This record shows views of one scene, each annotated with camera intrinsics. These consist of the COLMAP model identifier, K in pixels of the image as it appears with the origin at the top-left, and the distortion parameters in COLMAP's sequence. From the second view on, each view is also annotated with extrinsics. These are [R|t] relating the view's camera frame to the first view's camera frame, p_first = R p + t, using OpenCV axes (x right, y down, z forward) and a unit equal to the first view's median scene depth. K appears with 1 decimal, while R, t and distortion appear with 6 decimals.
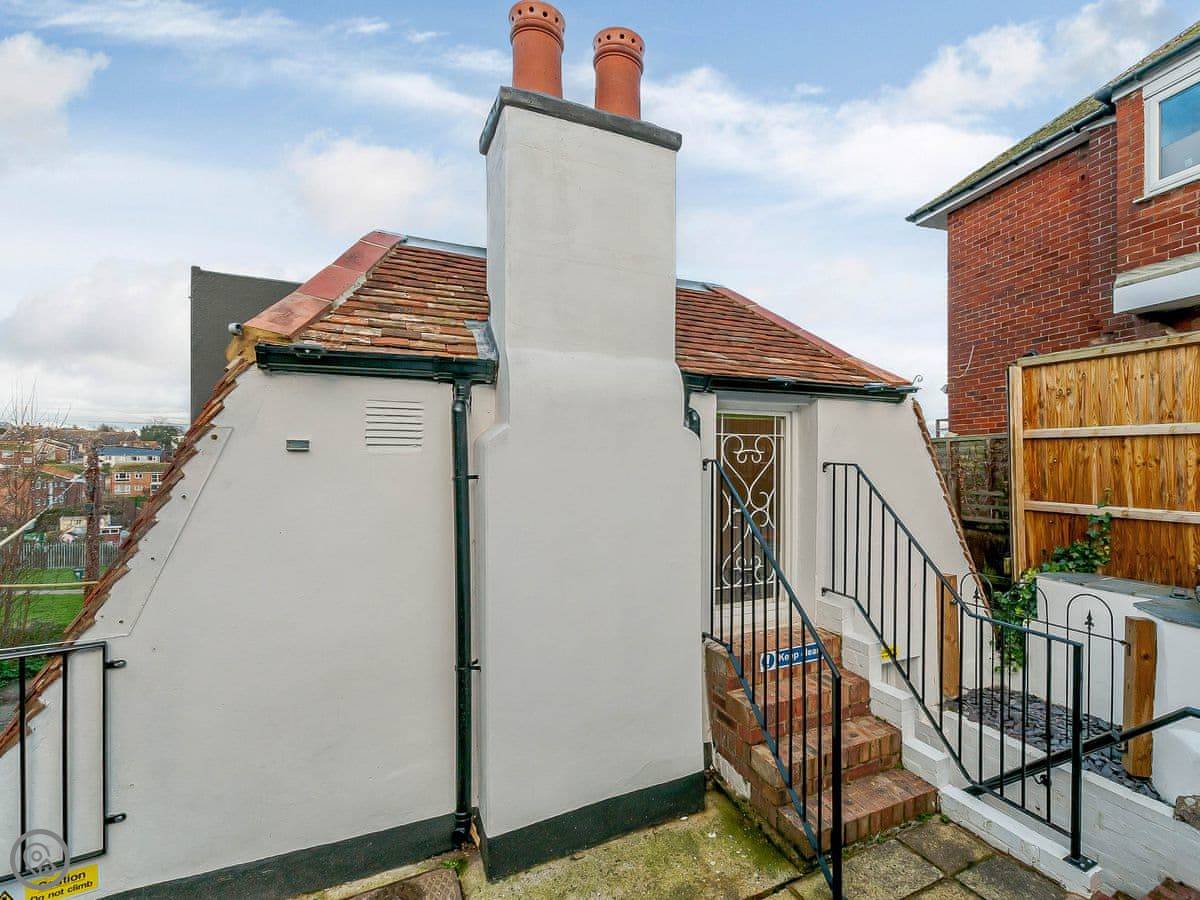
lens RADIAL K [[691.8, 0, 610.5], [0, 691.8, 450.1], [0, 0, 1]] dist [0.002546, -0.001570]
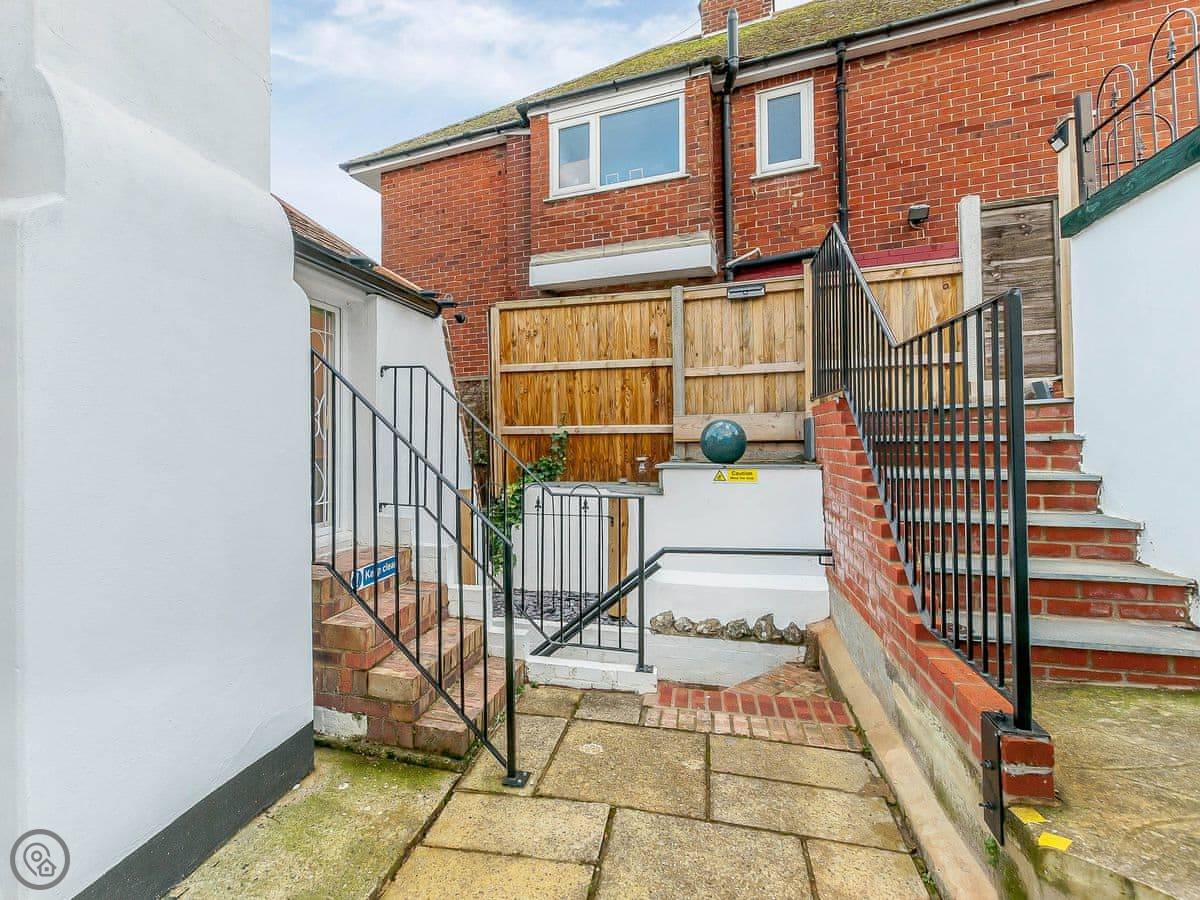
lens RADIAL K [[691.8, 0, 610.5], [0, 691.8, 450.1], [0, 0, 1]] dist [0.002546, -0.001570]
pose [[0.568981, -0.000766, 0.822350, -0.269130], [0.015207, 0.999838, -0.009591, 0.139459], [-0.822210, 0.017962, 0.568901, 0.219417]]
